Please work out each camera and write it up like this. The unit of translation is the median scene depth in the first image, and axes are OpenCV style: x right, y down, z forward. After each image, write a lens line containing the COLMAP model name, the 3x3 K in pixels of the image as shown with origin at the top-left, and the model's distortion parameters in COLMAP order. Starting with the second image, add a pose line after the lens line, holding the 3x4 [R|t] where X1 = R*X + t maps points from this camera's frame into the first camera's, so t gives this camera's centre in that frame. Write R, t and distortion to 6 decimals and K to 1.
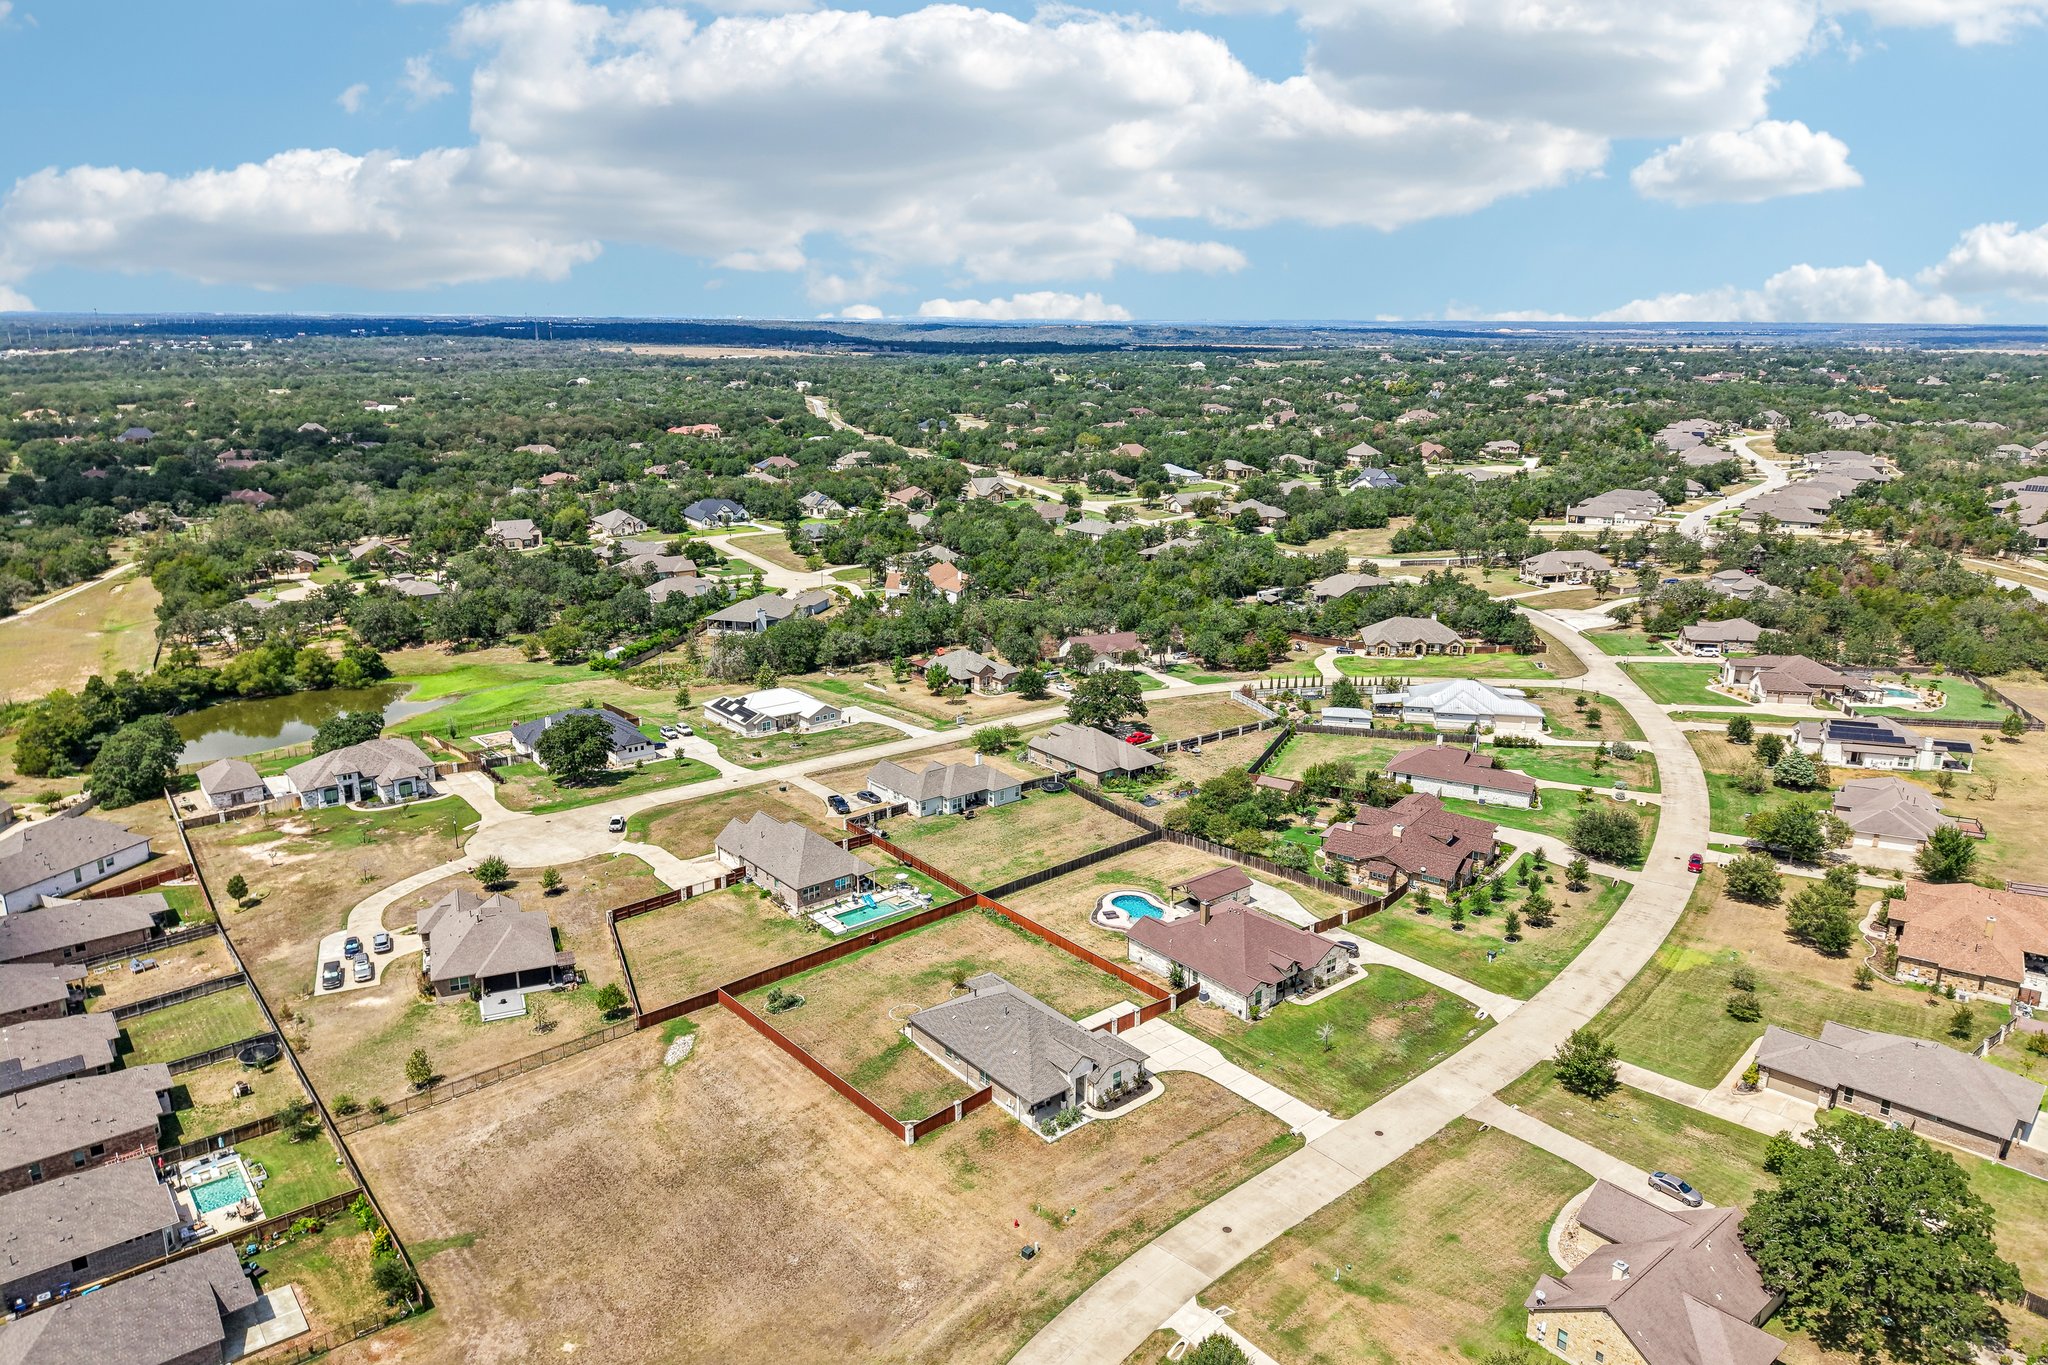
lens RADIAL K [[1359.6, 0, 1024.4], [0, 1359.6, 696.4], [0, 0, 1]] dist [0.084725, -0.117174]
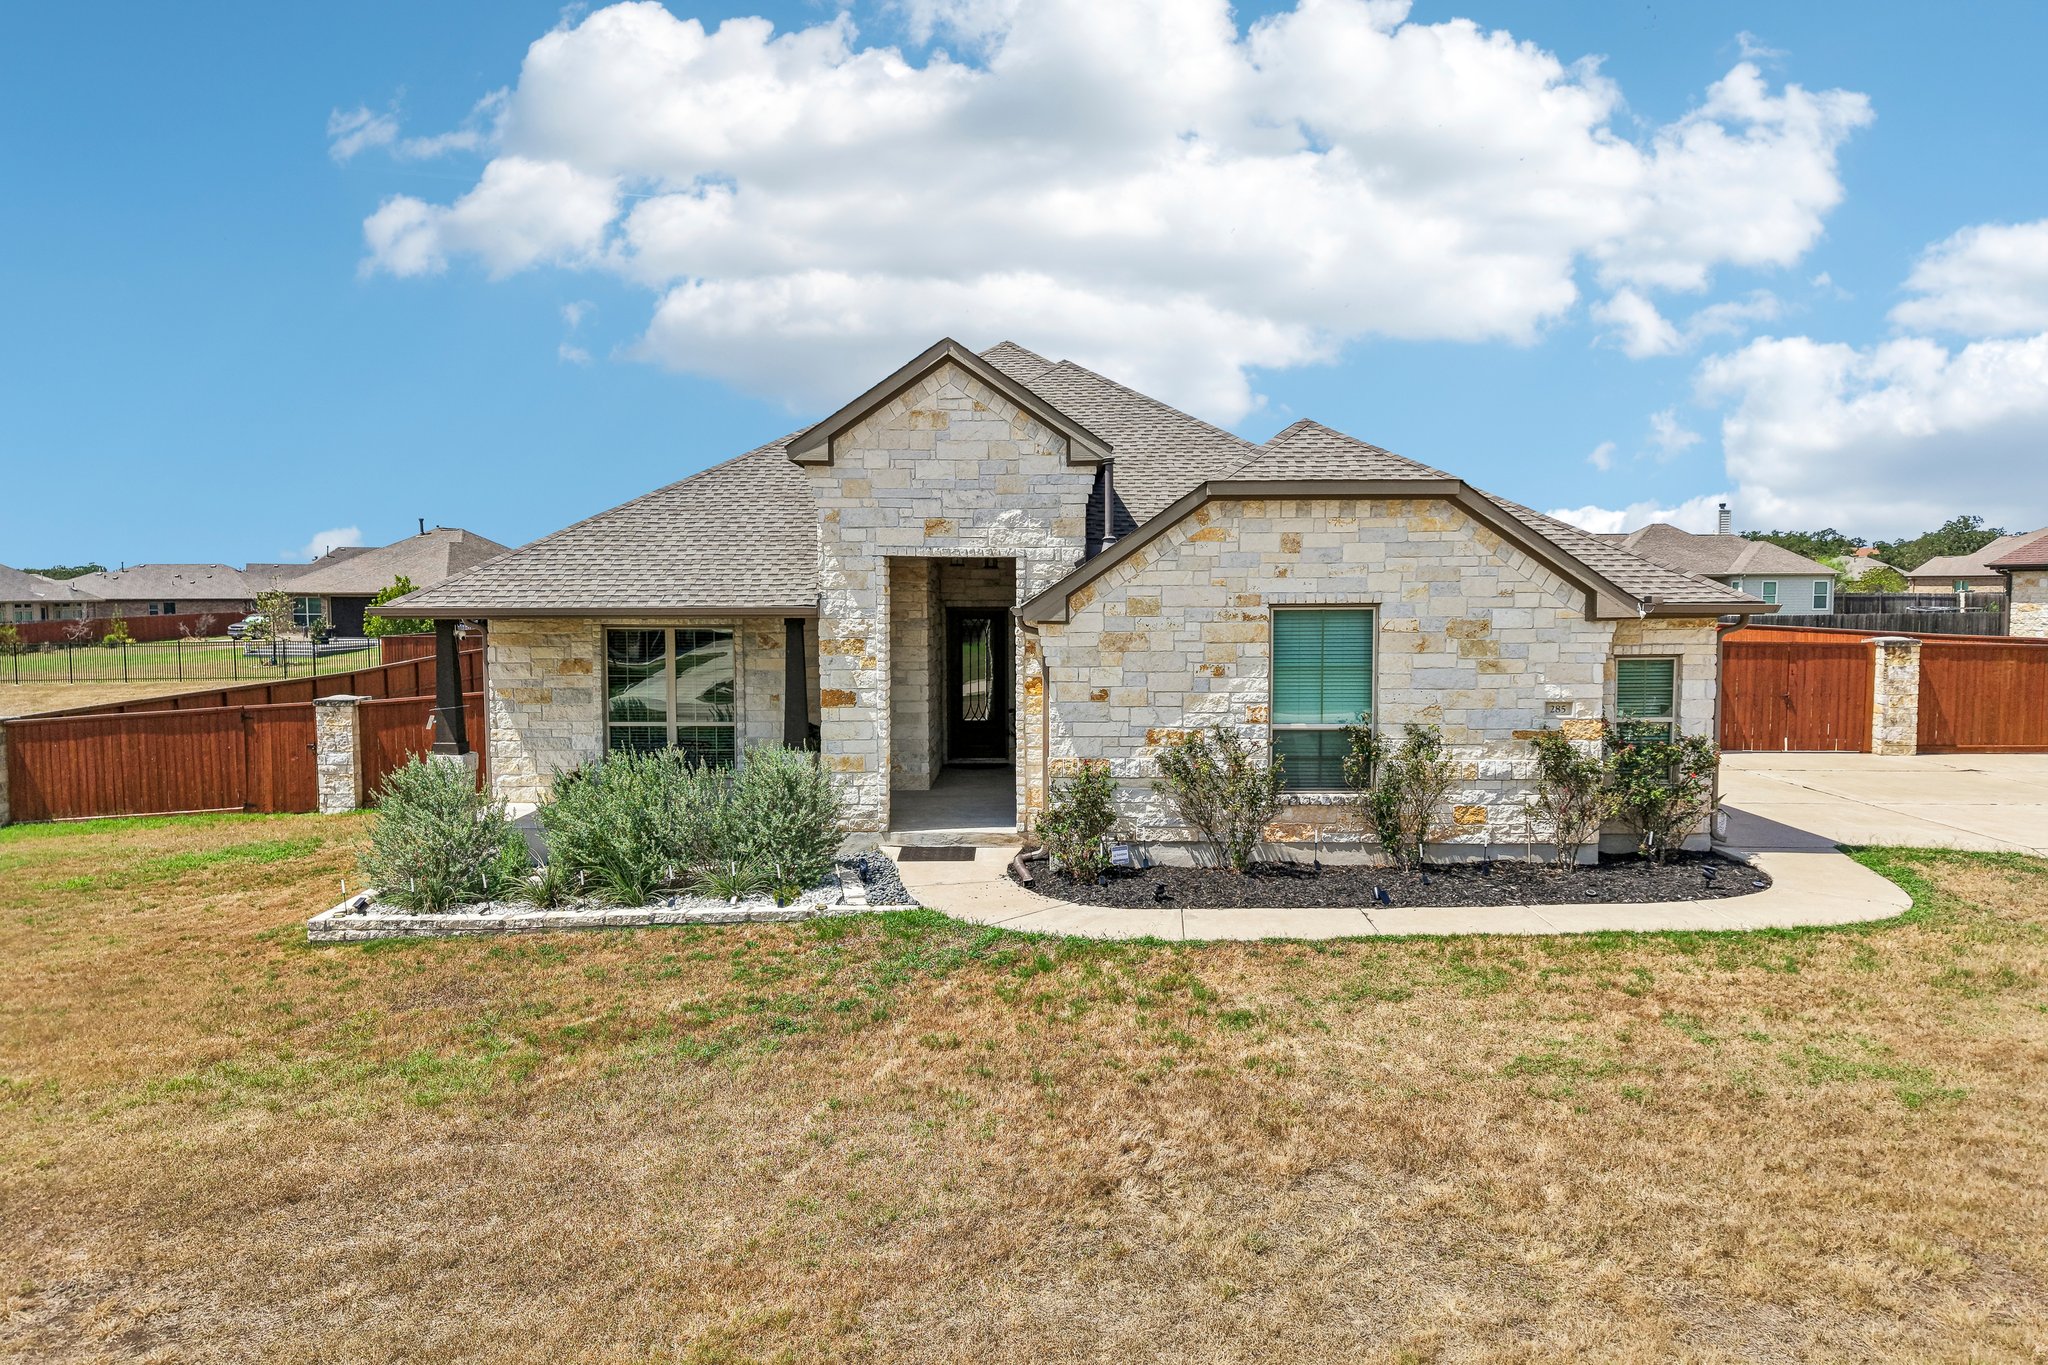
lens RADIAL K [[1359.6, 0, 1024.4], [0, 1359.6, 696.4], [0, 0, 1]] dist [0.084725, -0.117174]
pose [[0.766920, 0.044096, -0.640226, 0.078598], [-0.165349, 0.977531, -0.130741, 0.200419], [0.620076, 0.206128, 0.756979, 0.610565]]
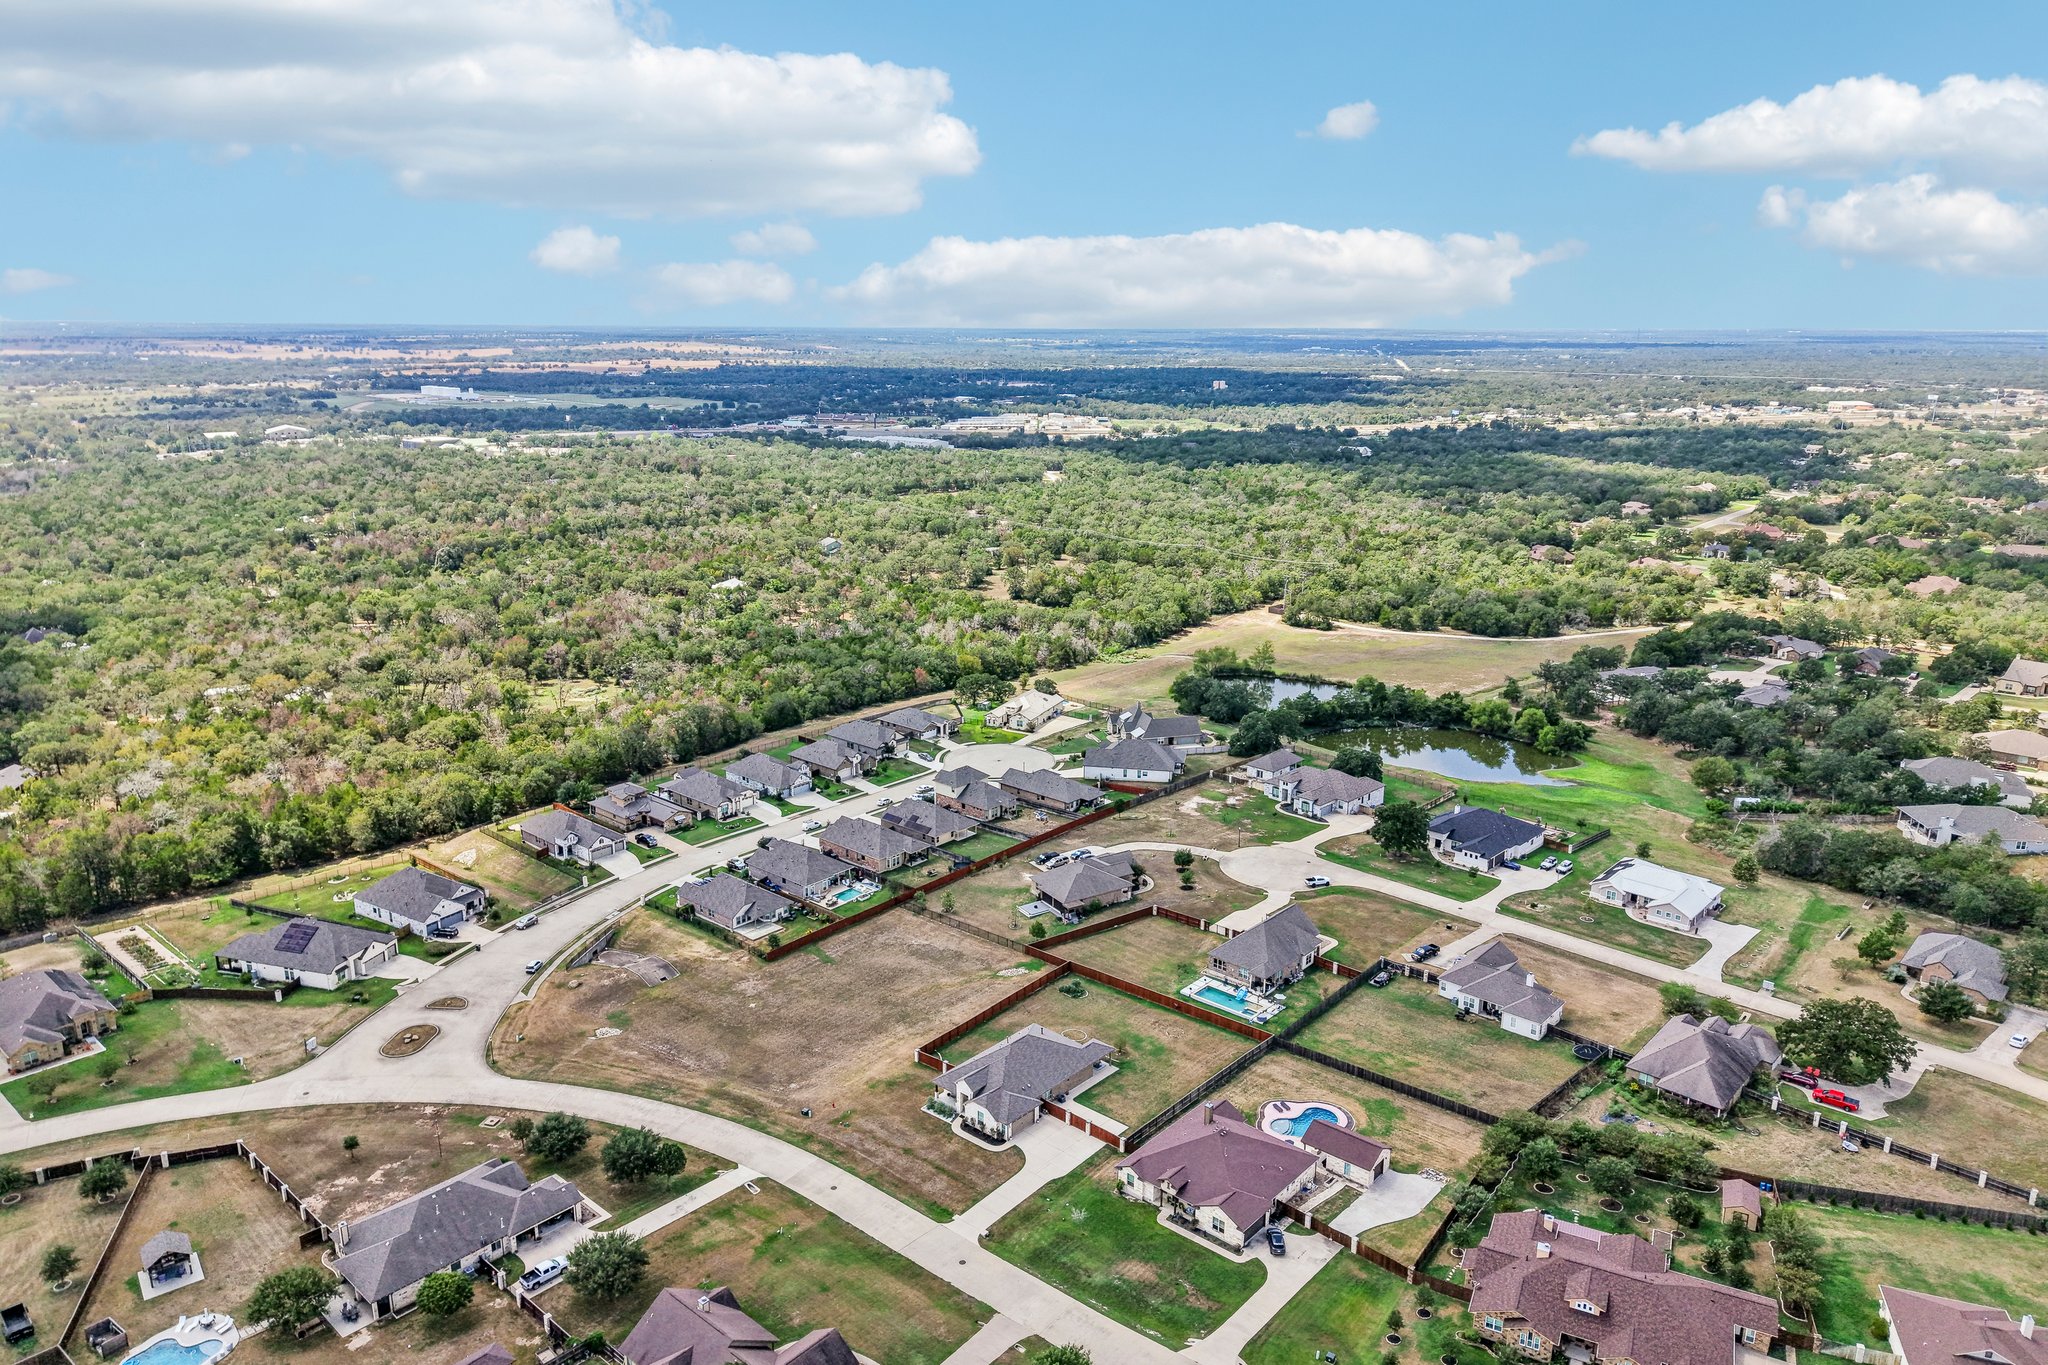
lens RADIAL K [[1359.6, 0, 1024.4], [0, 1359.6, 696.4], [0, 0, 1]] dist [0.084725, -0.117174]
pose [[0.162725, 0.257896, -0.952371, 0.823923], [-0.270944, 0.939810, 0.208200, -0.259993], [0.948741, 0.224160, 0.222806, 0.440995]]
